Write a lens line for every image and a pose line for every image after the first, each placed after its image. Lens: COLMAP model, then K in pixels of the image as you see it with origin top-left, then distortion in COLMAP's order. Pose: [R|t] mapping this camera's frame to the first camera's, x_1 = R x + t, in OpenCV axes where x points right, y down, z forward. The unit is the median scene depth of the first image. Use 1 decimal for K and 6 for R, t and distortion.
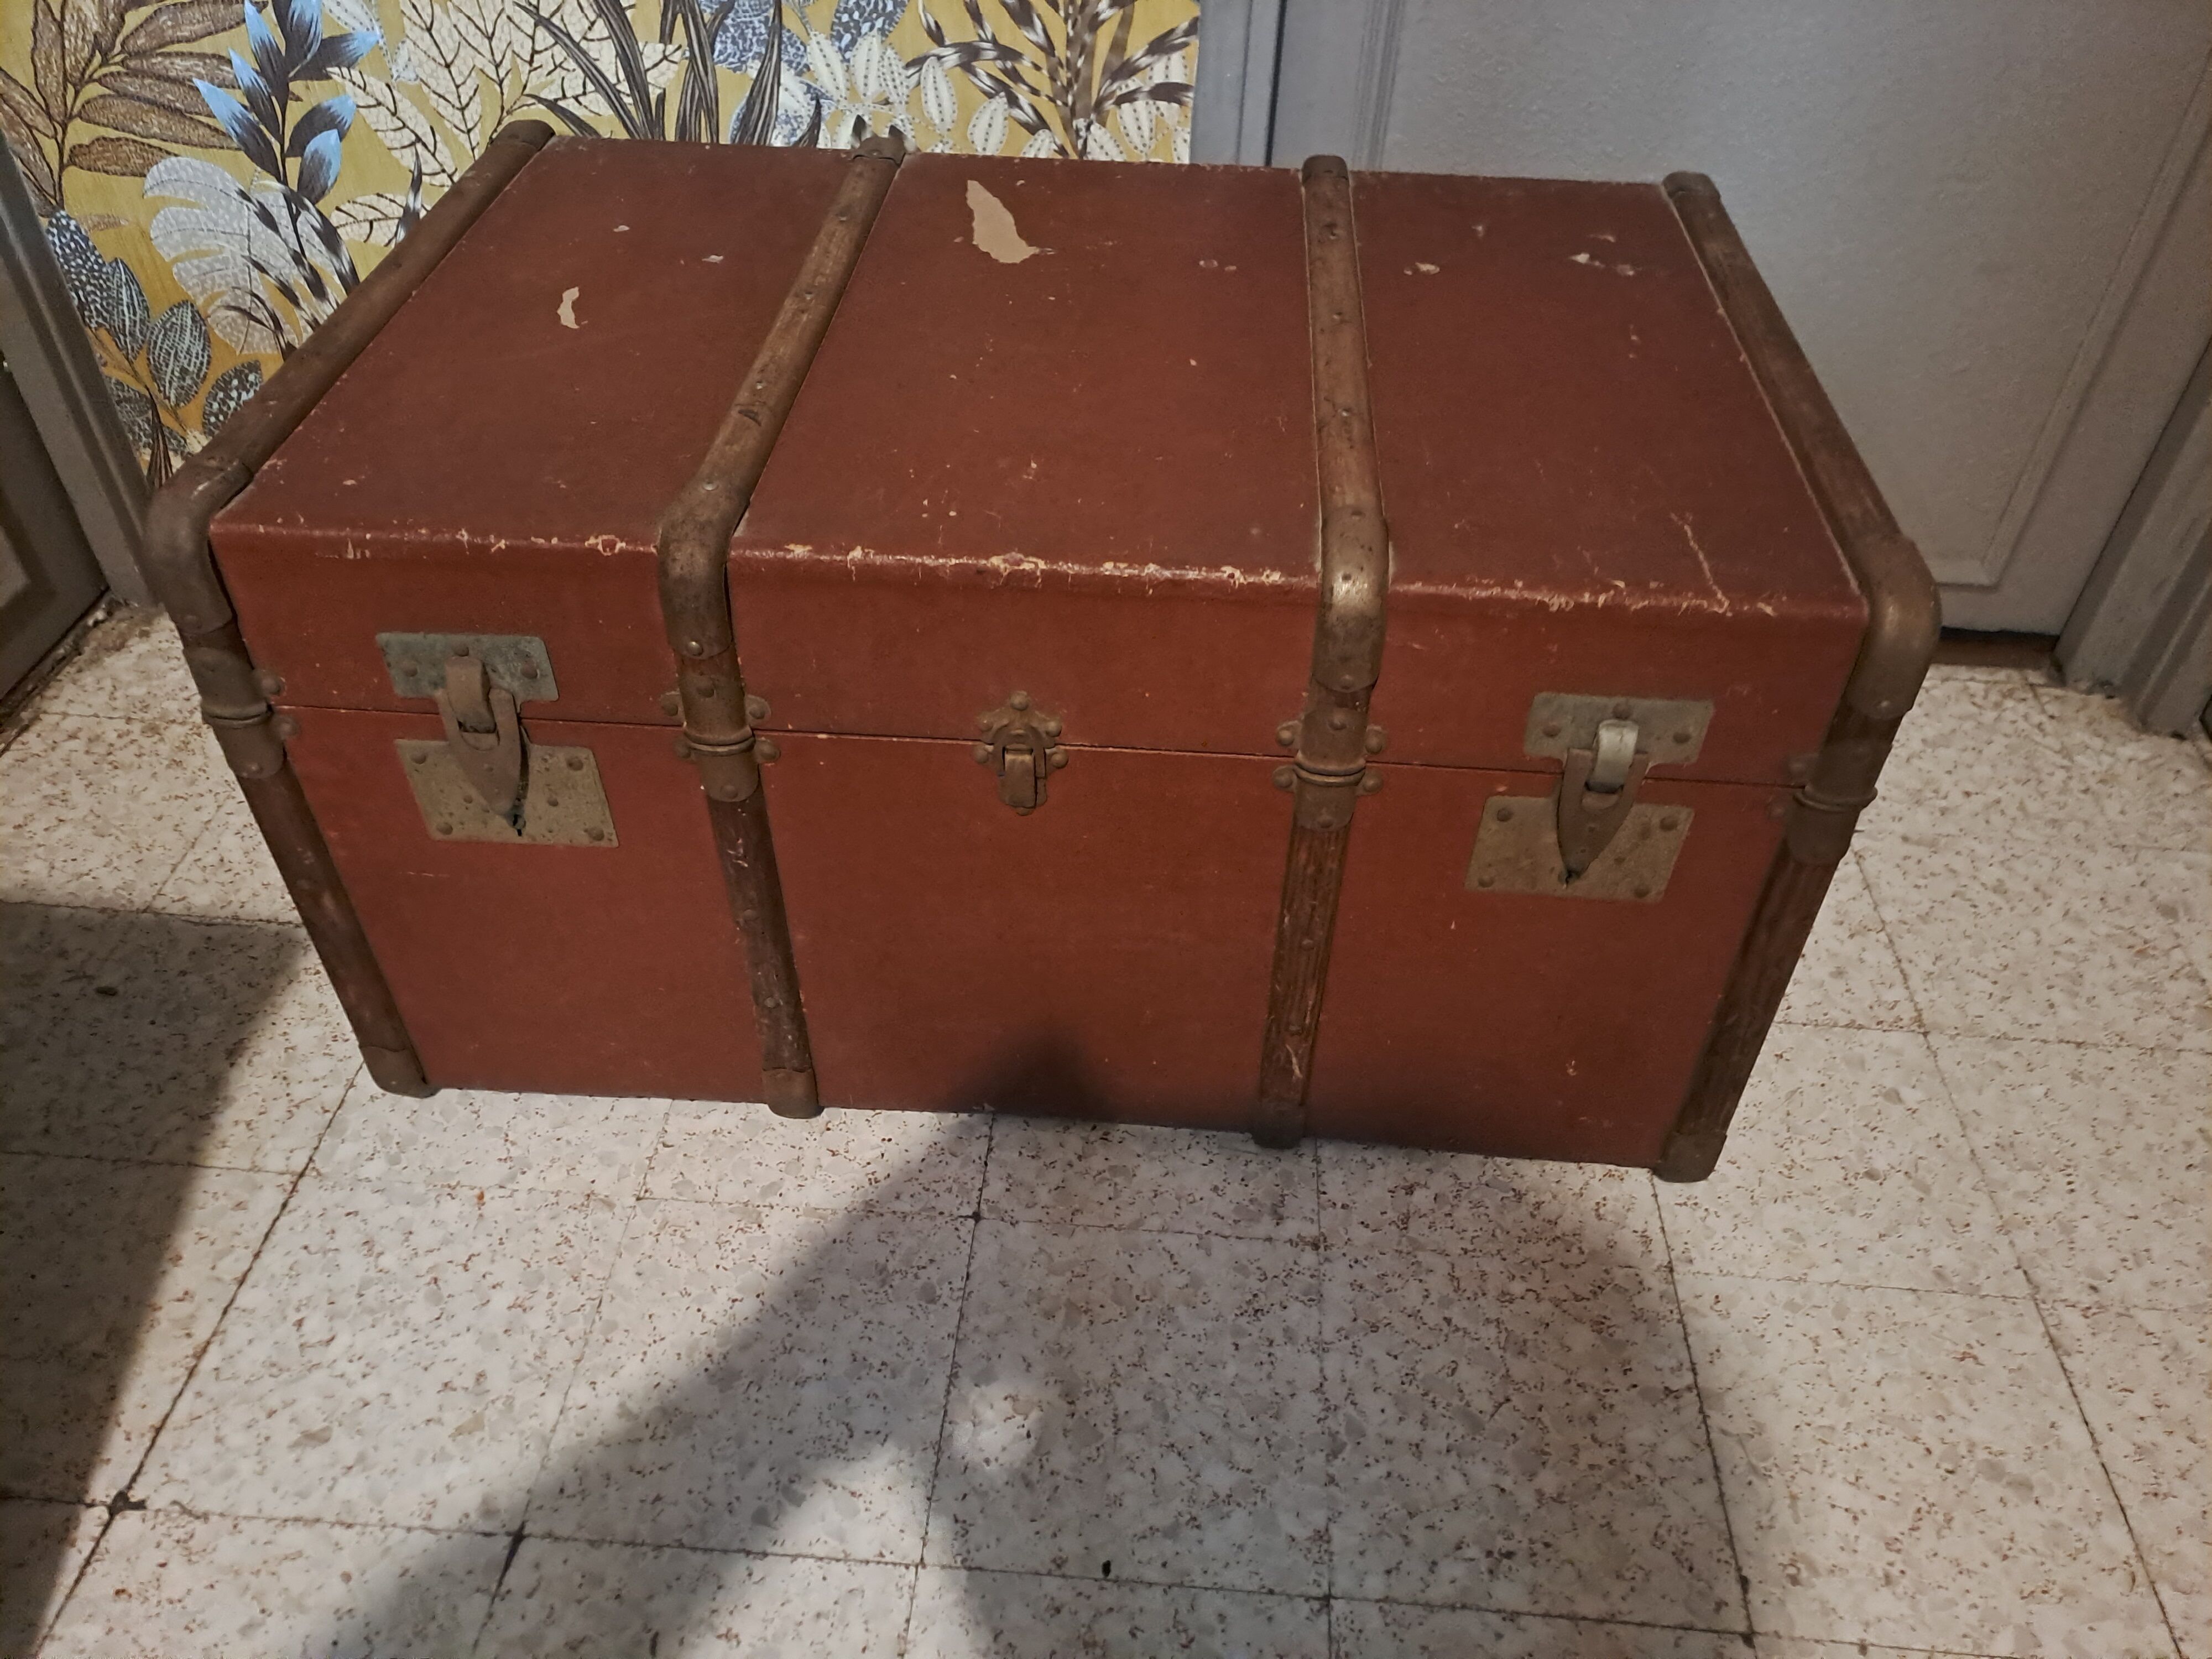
lens RADIAL K [[1629.4, 0, 1102.5], [0, 1629.4, 815.7], [0, 0, 1]] dist [0.037428, -0.024887]
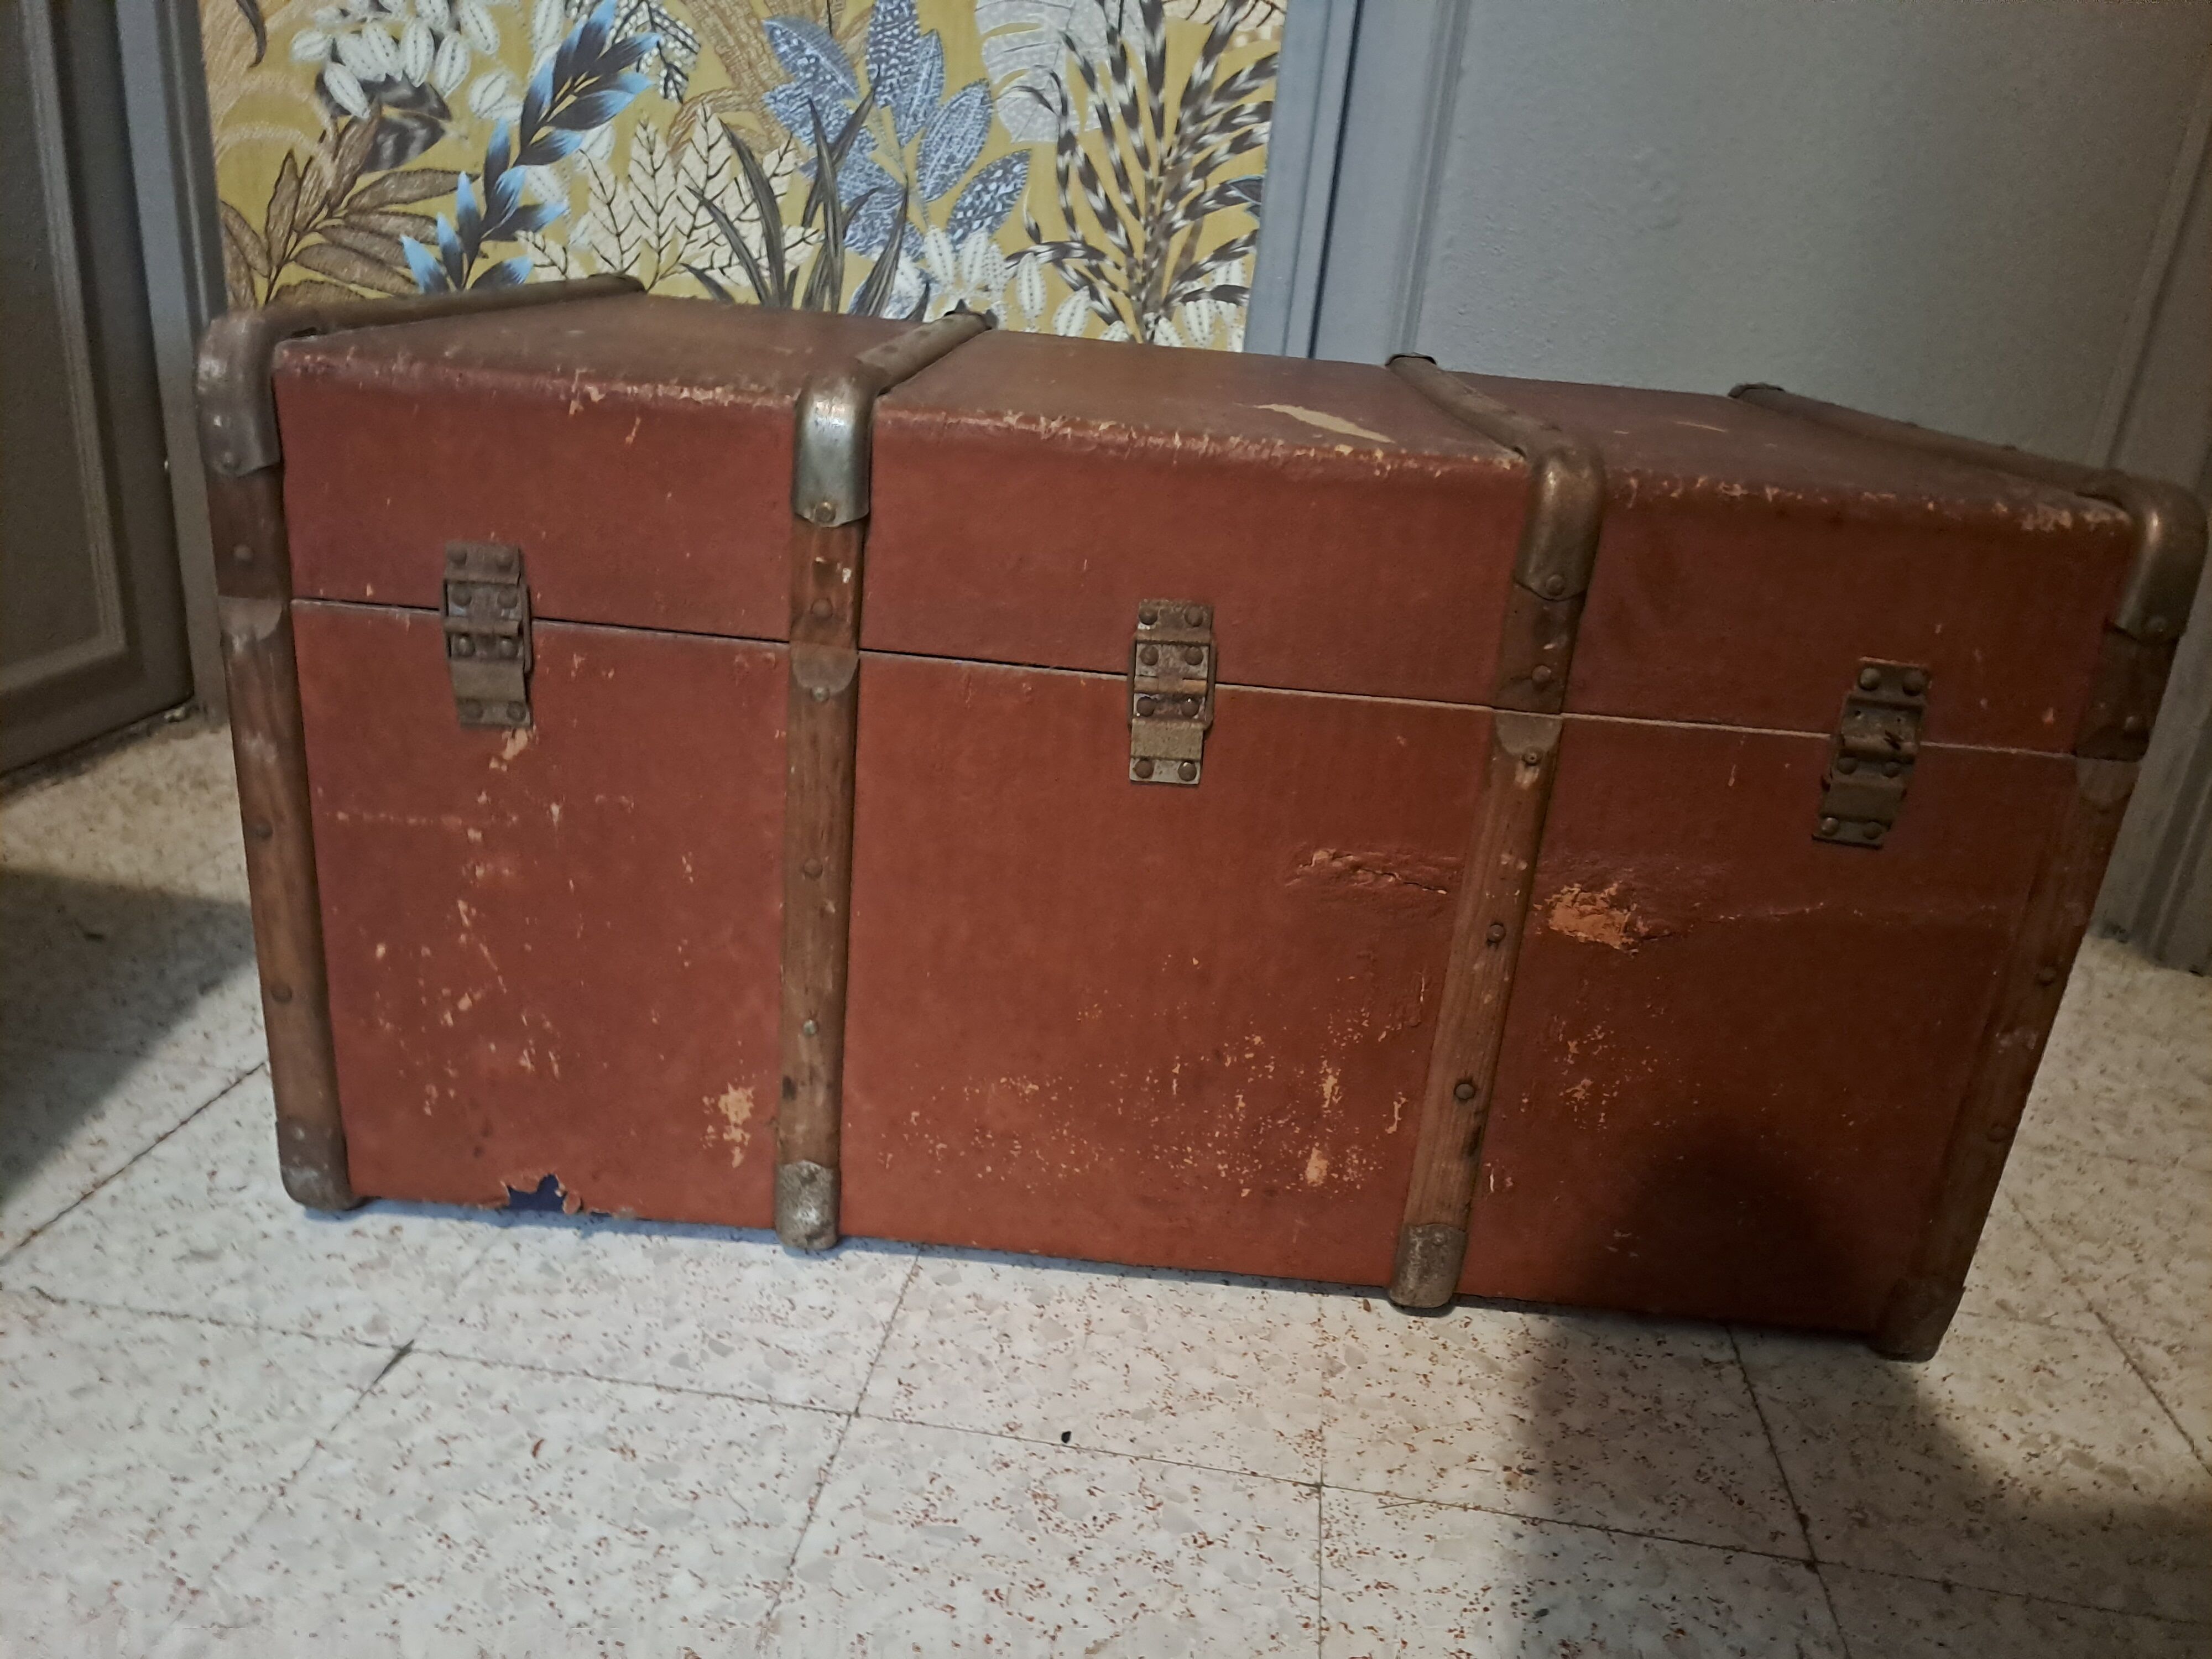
lens RADIAL K [[1629.4, 0, 1117.5], [0, 1629.4, 839.4], [0, 0, 1]] dist [0.037428, -0.024887]
pose [[0.996547, 0.081251, -0.017123, 0.015022], [-0.081995, 0.930364, -0.357352, 0.380907], [-0.013104, 0.357522, 0.933813, 0.060816]]
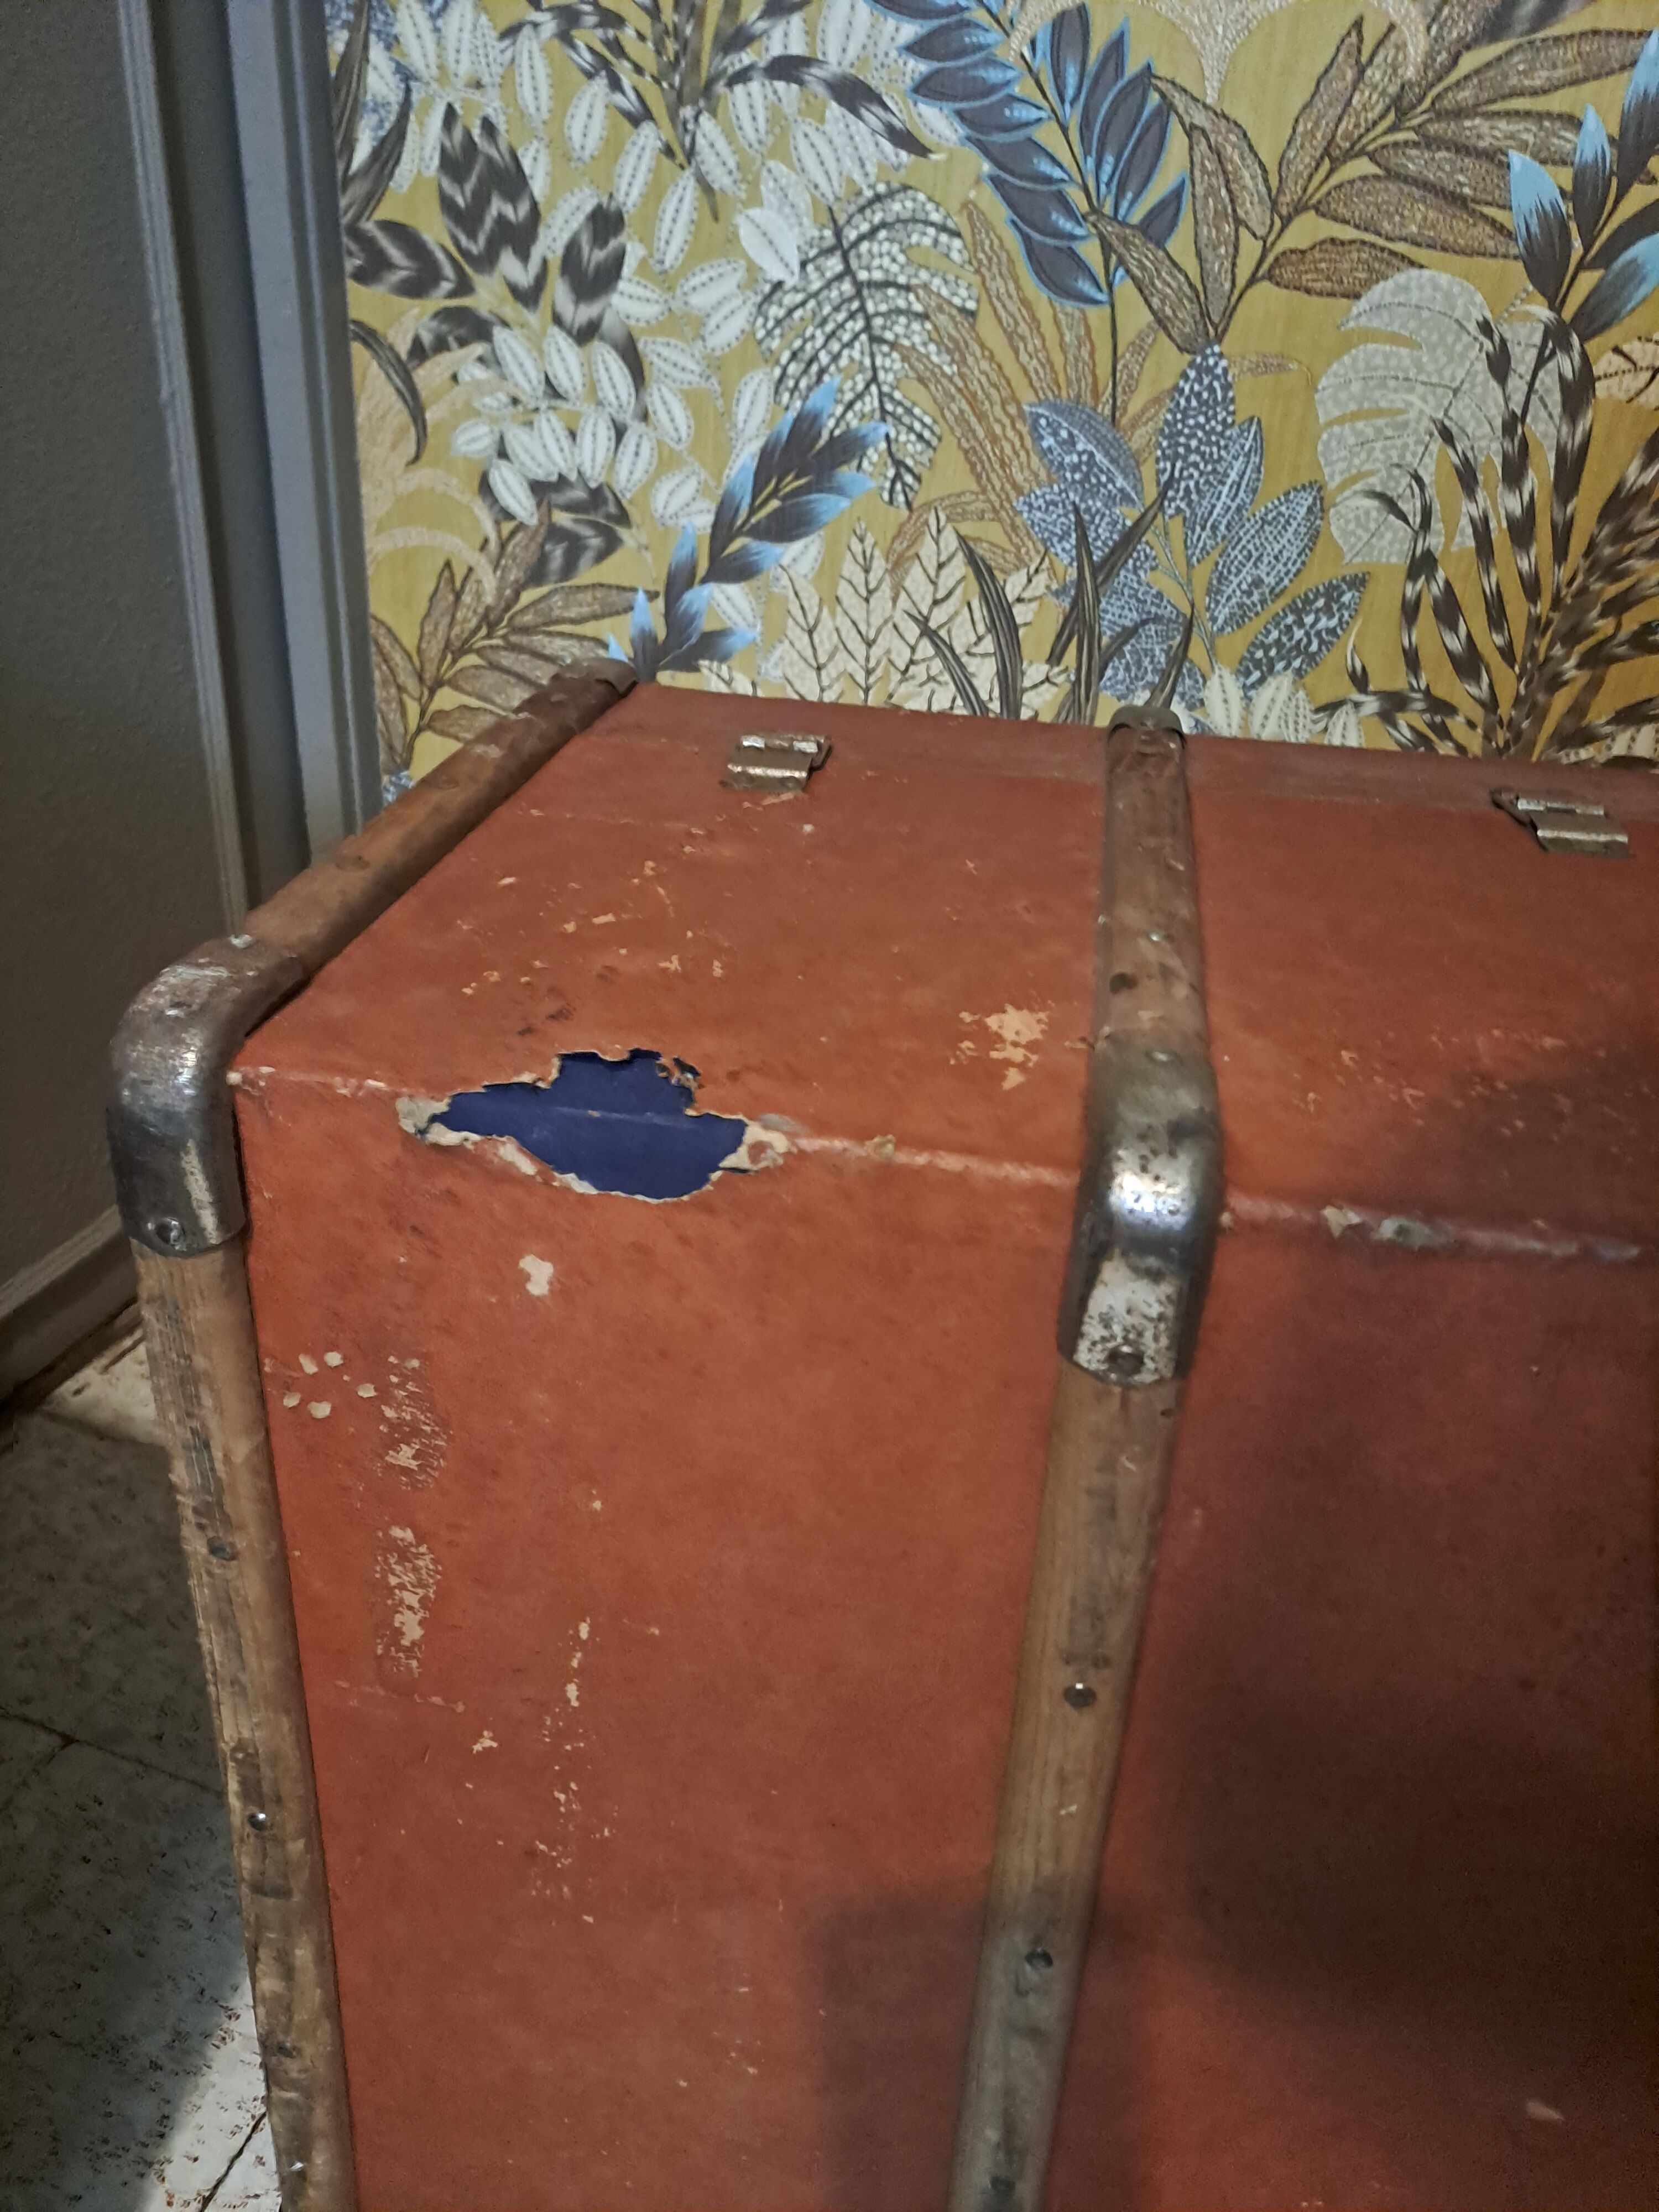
lens RADIAL K [[1629.4, 0, 811.1], [0, 1629.4, 1129.1], [0, 0, 1]] dist [0.037428, -0.024887]
pose [[0.967690, 0.151064, -0.201880, -0.190876], [-0.193547, 0.958188, -0.210749, 0.005584], [0.161603, 0.243013, 0.956467, 0.172145]]
